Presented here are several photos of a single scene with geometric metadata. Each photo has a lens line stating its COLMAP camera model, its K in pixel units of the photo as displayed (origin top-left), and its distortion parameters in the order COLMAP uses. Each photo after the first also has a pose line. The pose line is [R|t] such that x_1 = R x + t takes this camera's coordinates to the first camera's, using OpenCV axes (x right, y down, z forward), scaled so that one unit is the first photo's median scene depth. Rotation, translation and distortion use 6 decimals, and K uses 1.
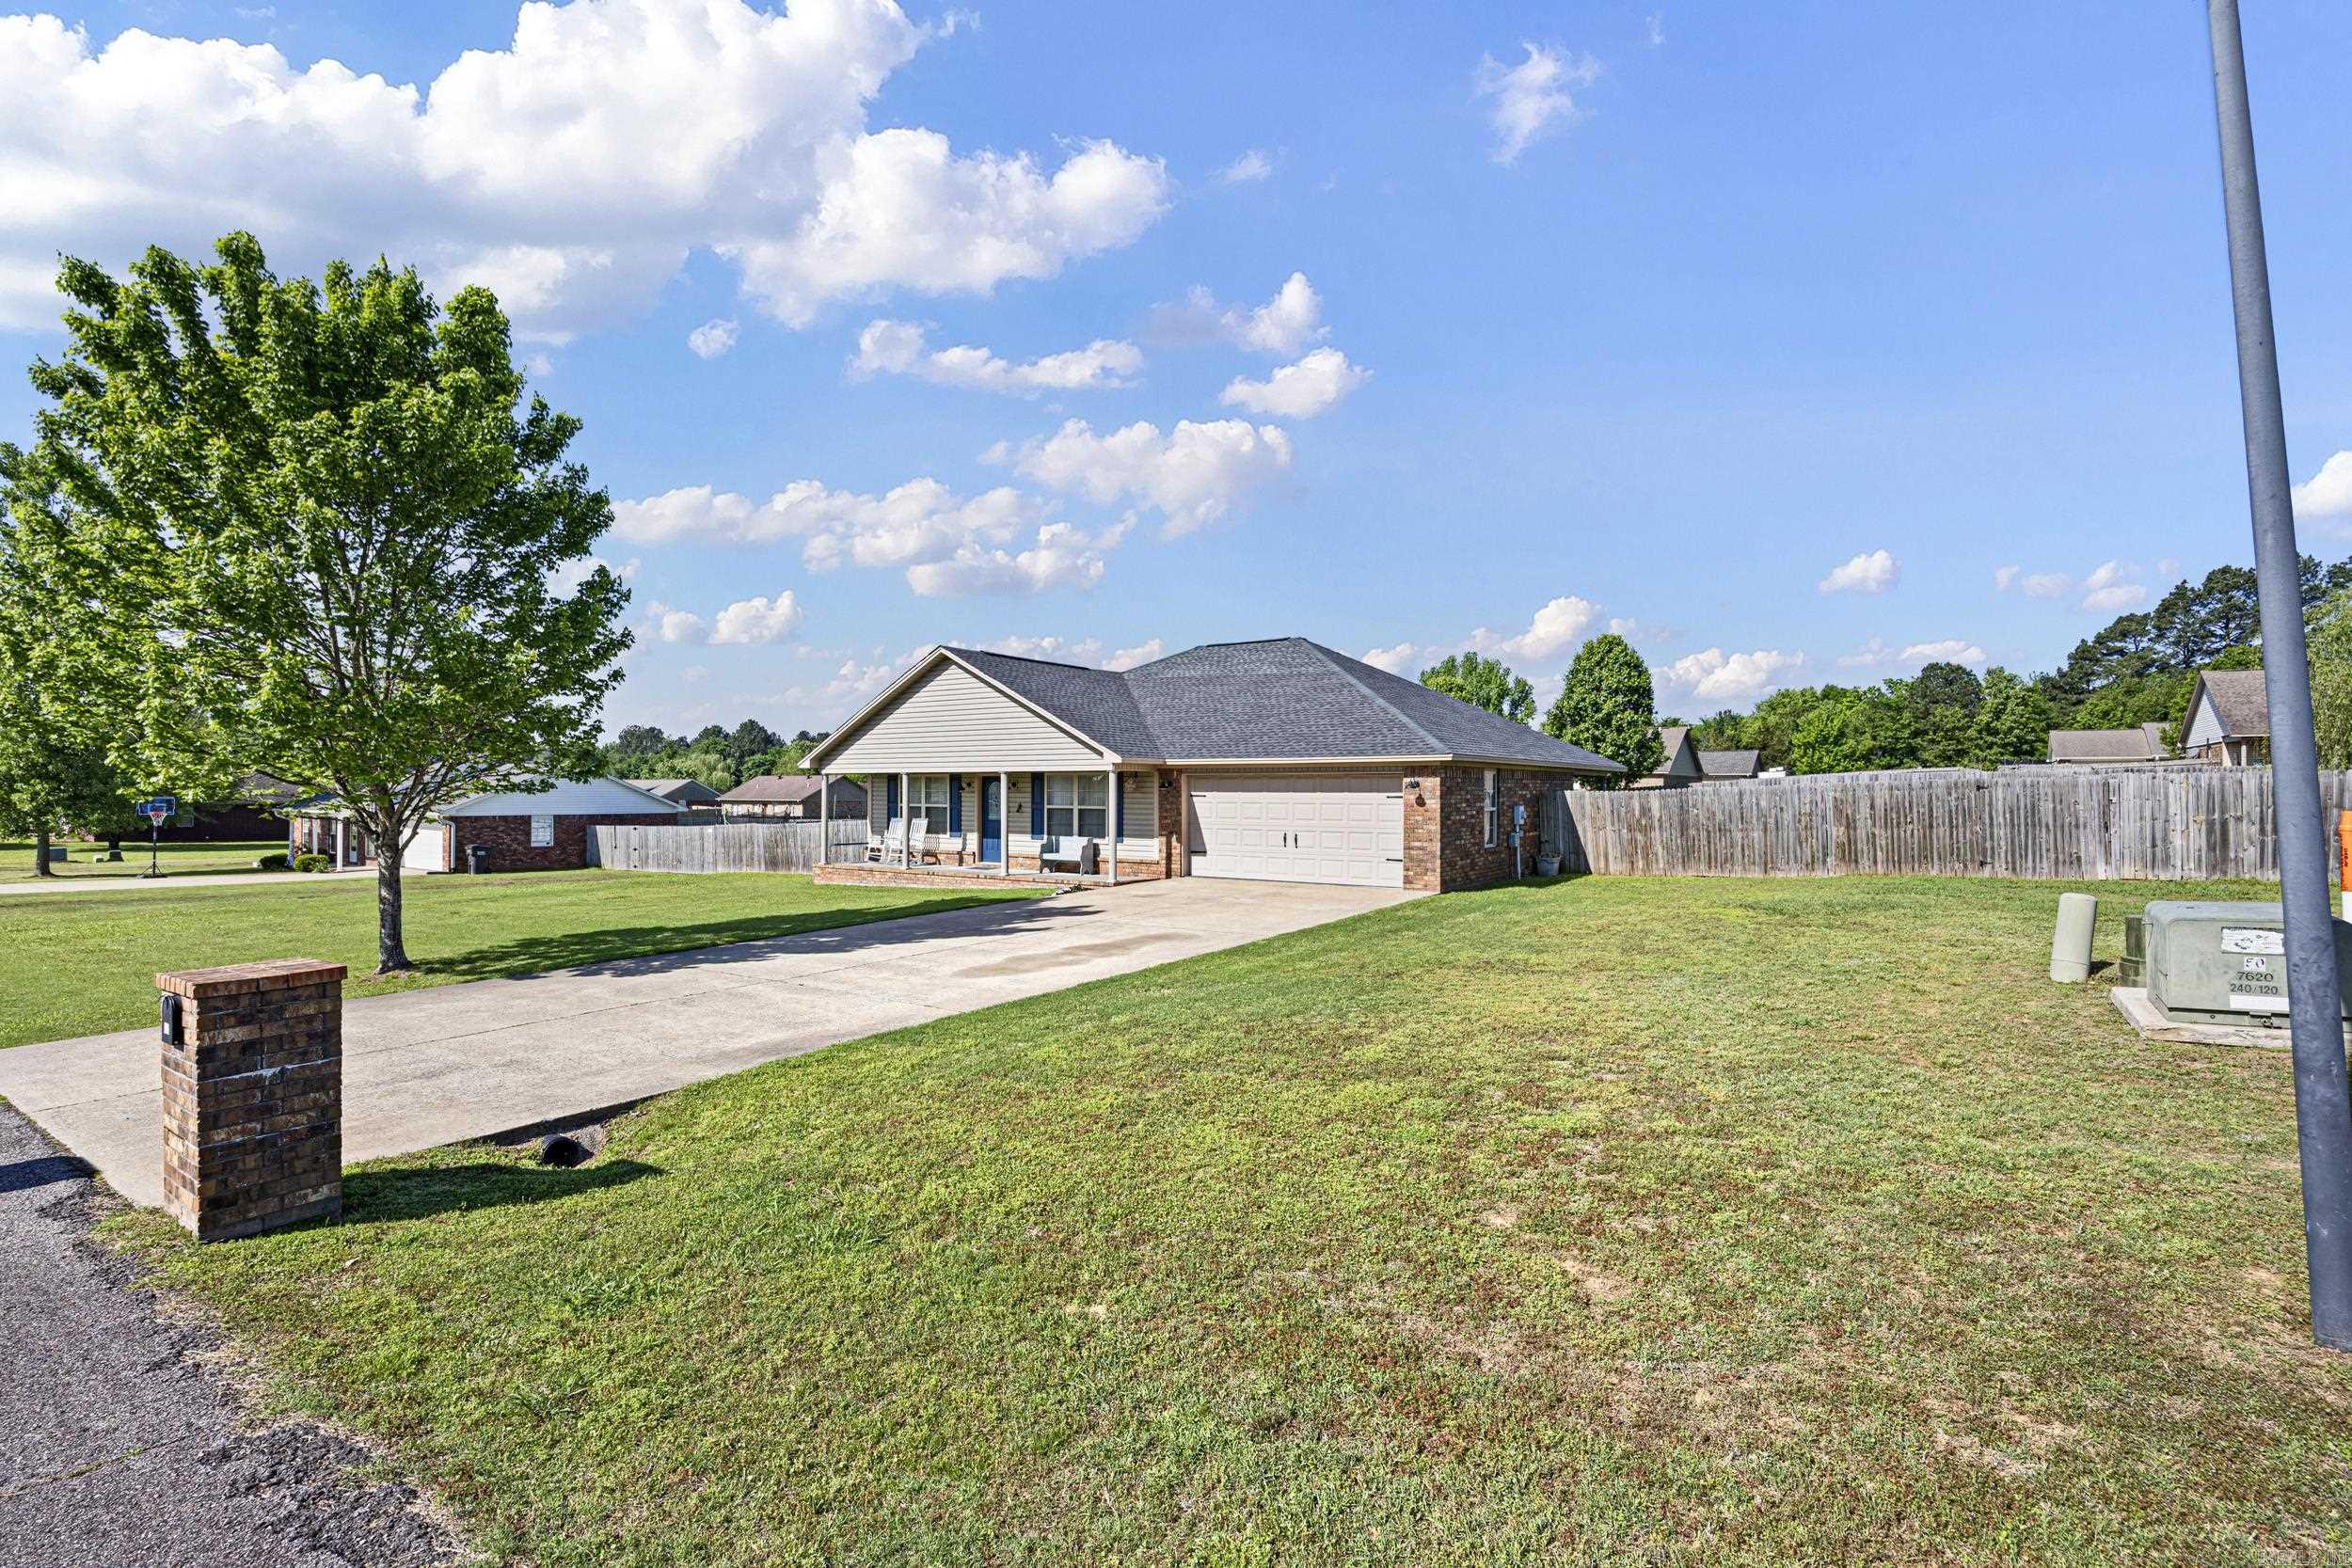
lens RADIAL K [[1128.9, 0, 1173.1], [0, 1128.9, 783.9], [0, 0, 1]] dist [-0.002566, -0.000468]
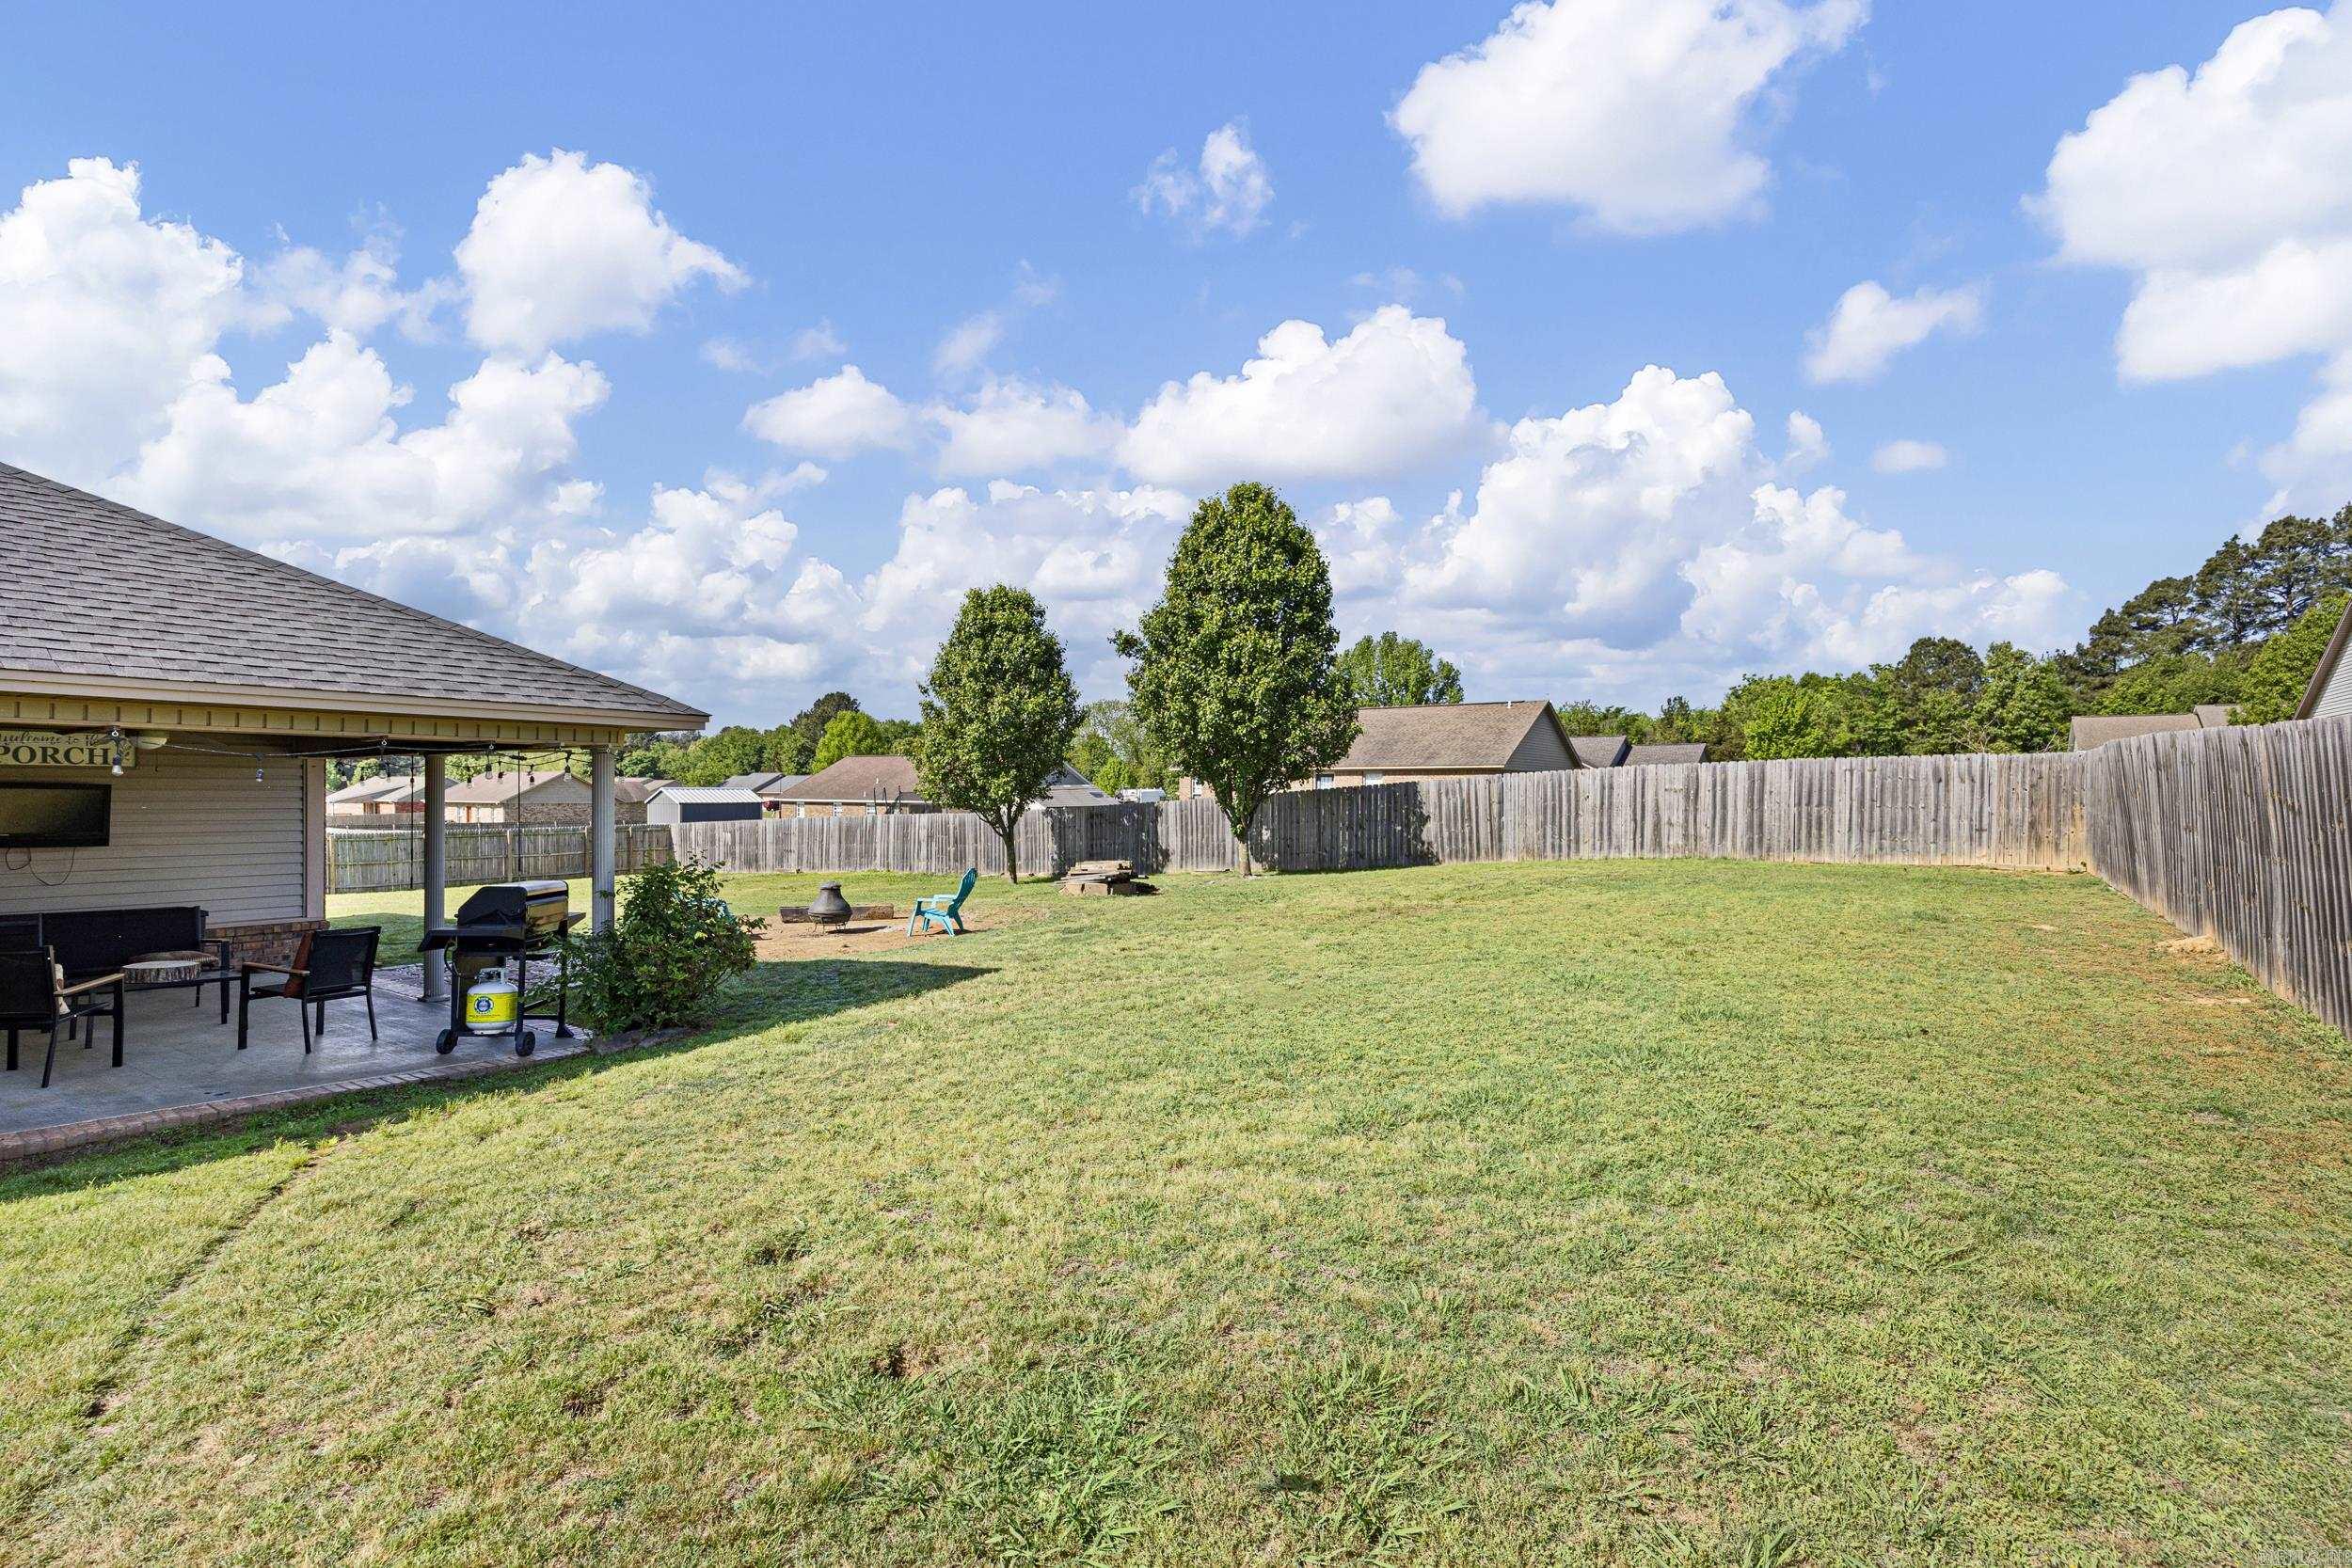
lens RADIAL K [[1136.2, 0, 1178.8], [0, 1136.2, 790.3], [0, 0, 1]] dist [0.004812, 0.000794]
pose [[0.999965, 0.002491, 0.007995, 0.129249], [-0.002533, 0.999983, 0.005201, 0.000463], [-0.007982, -0.005221, 0.999955, 0.180774]]
